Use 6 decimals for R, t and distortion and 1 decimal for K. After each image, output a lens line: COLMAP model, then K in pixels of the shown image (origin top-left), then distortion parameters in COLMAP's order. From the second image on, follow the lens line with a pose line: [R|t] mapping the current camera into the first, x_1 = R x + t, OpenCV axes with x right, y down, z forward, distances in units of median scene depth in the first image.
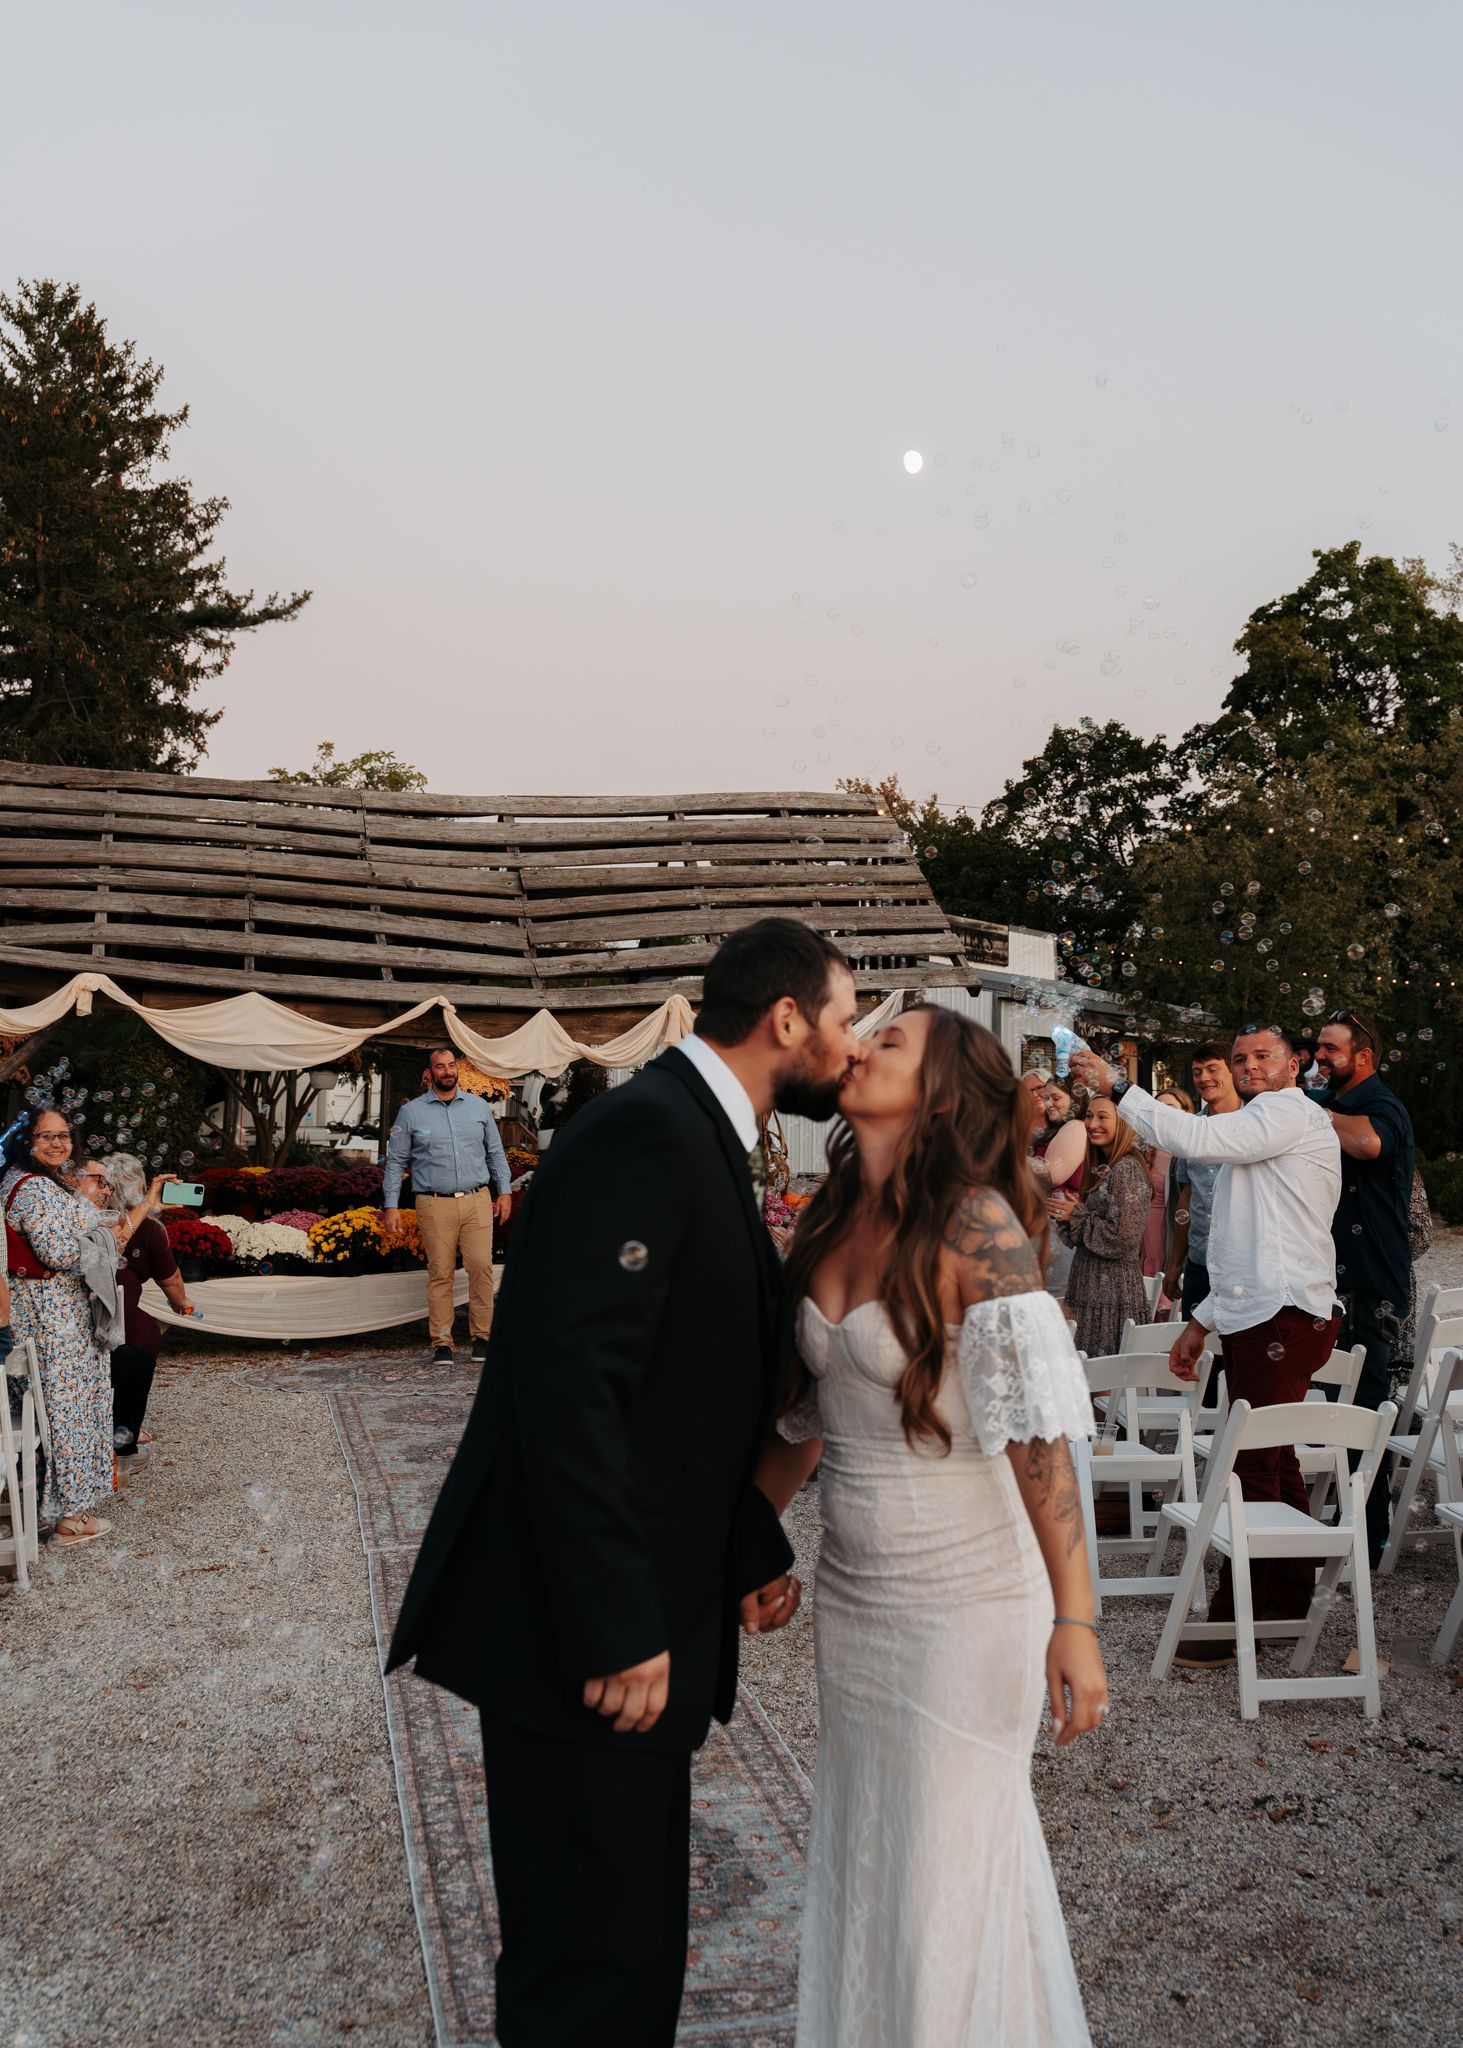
lens RADIAL K [[2041.5, 0, 719.7], [0, 2041.5, 1001.8], [0, 0, 1]] dist [0.050427, 0.000000]
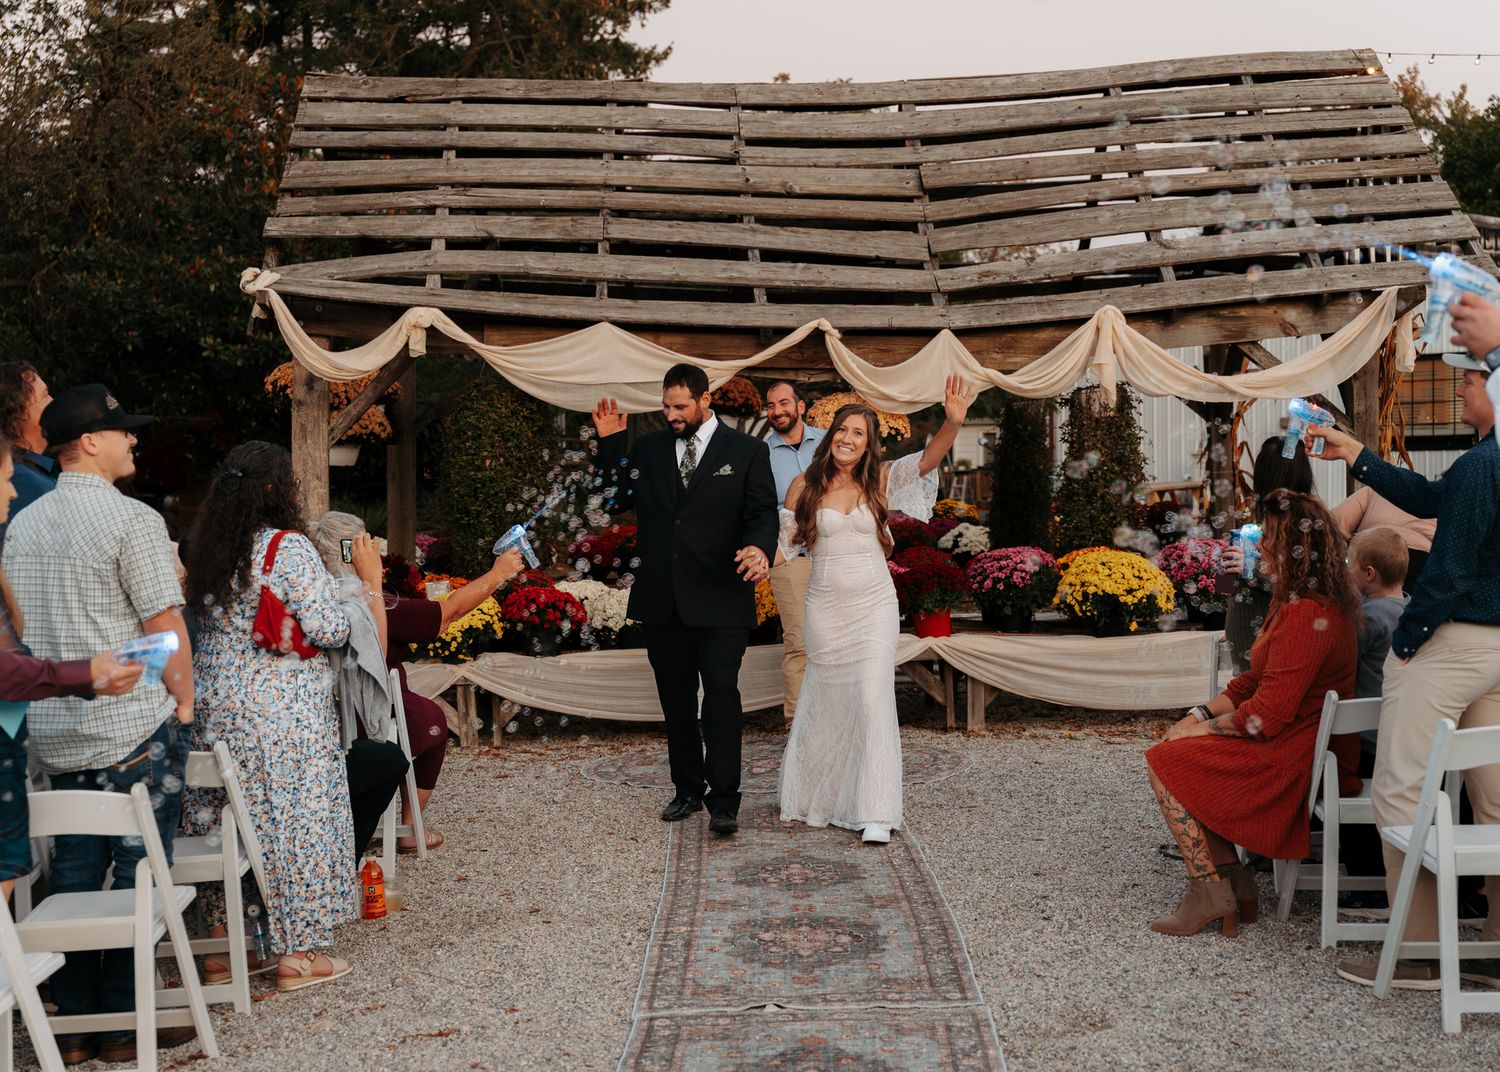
lens RADIAL K [[2116.2, 0, 750.5], [0, 2116.2, 544.7], [0, 0, 1]] dist [0.038339, 0.000000]
pose [[0.974941, -0.018655, -0.221679, 0.025956], [0.038973, 0.995390, 0.087639, 0.011892], [0.219023, -0.094082, 0.971173, 0.129913]]
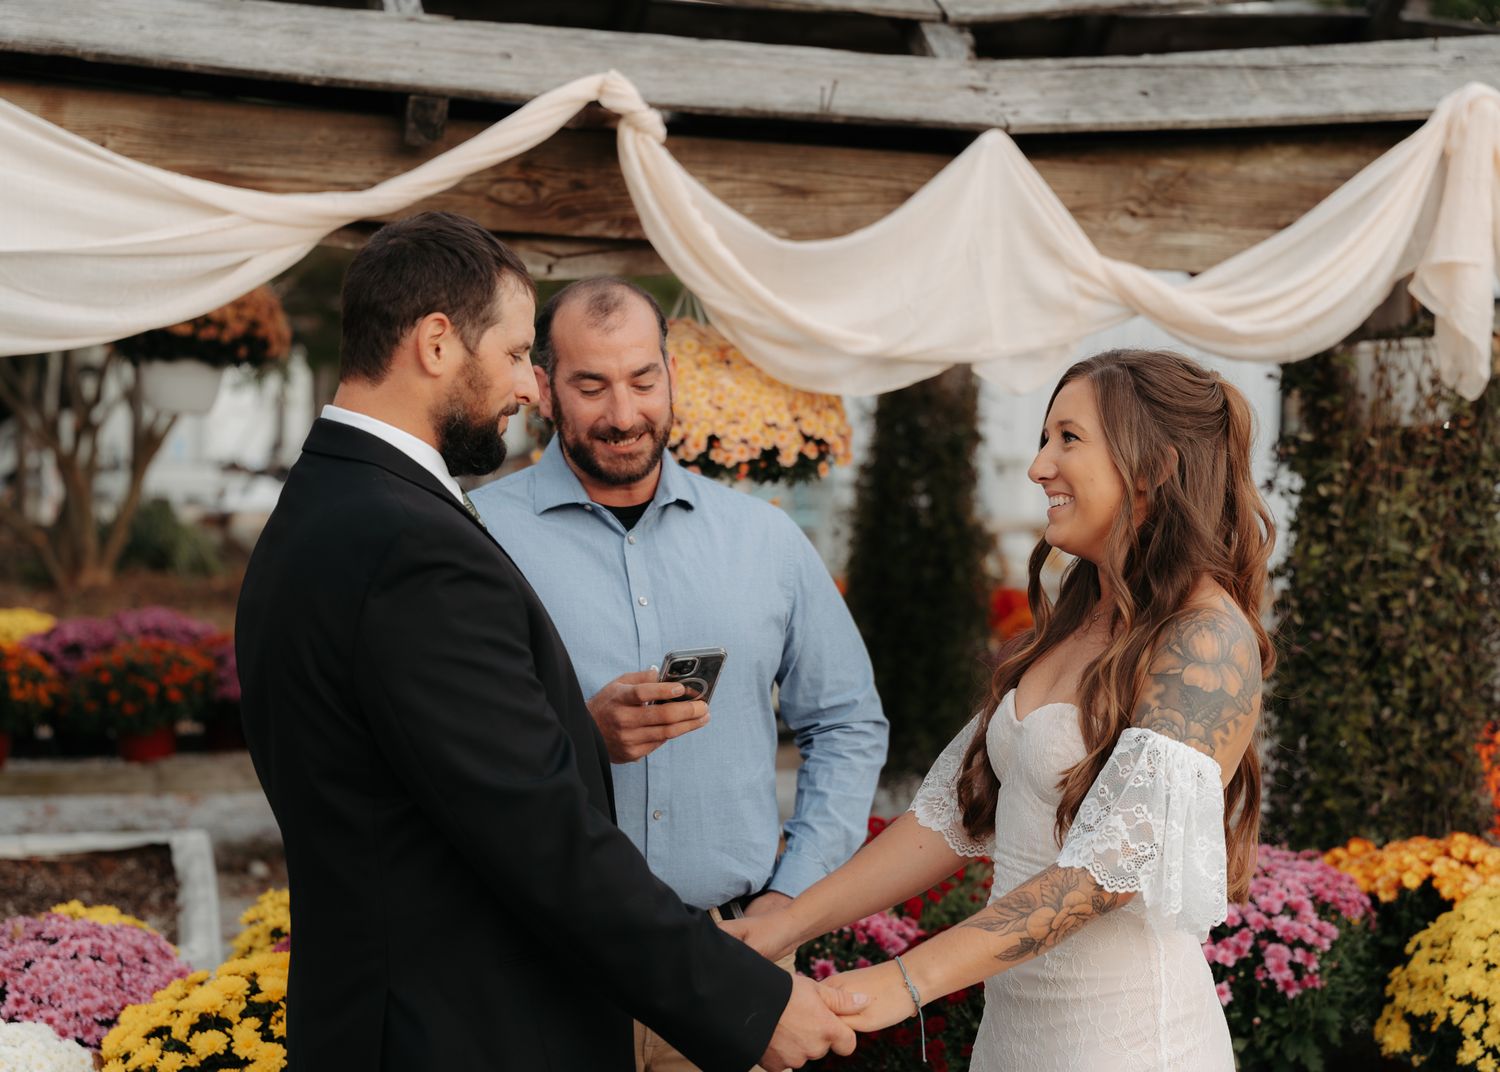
lens RADIAL K [[3341.2, 0, 752.4], [0, 3341.2, 537.7], [0, 0, 1]] dist [-0.023627, 0.000000]
pose [[0.999527, 0.009873, -0.029126, -0.101501], [-0.007376, 0.996385, 0.084629, 0.018981], [0.029856, -0.084374, 0.995987, 0.554552]]
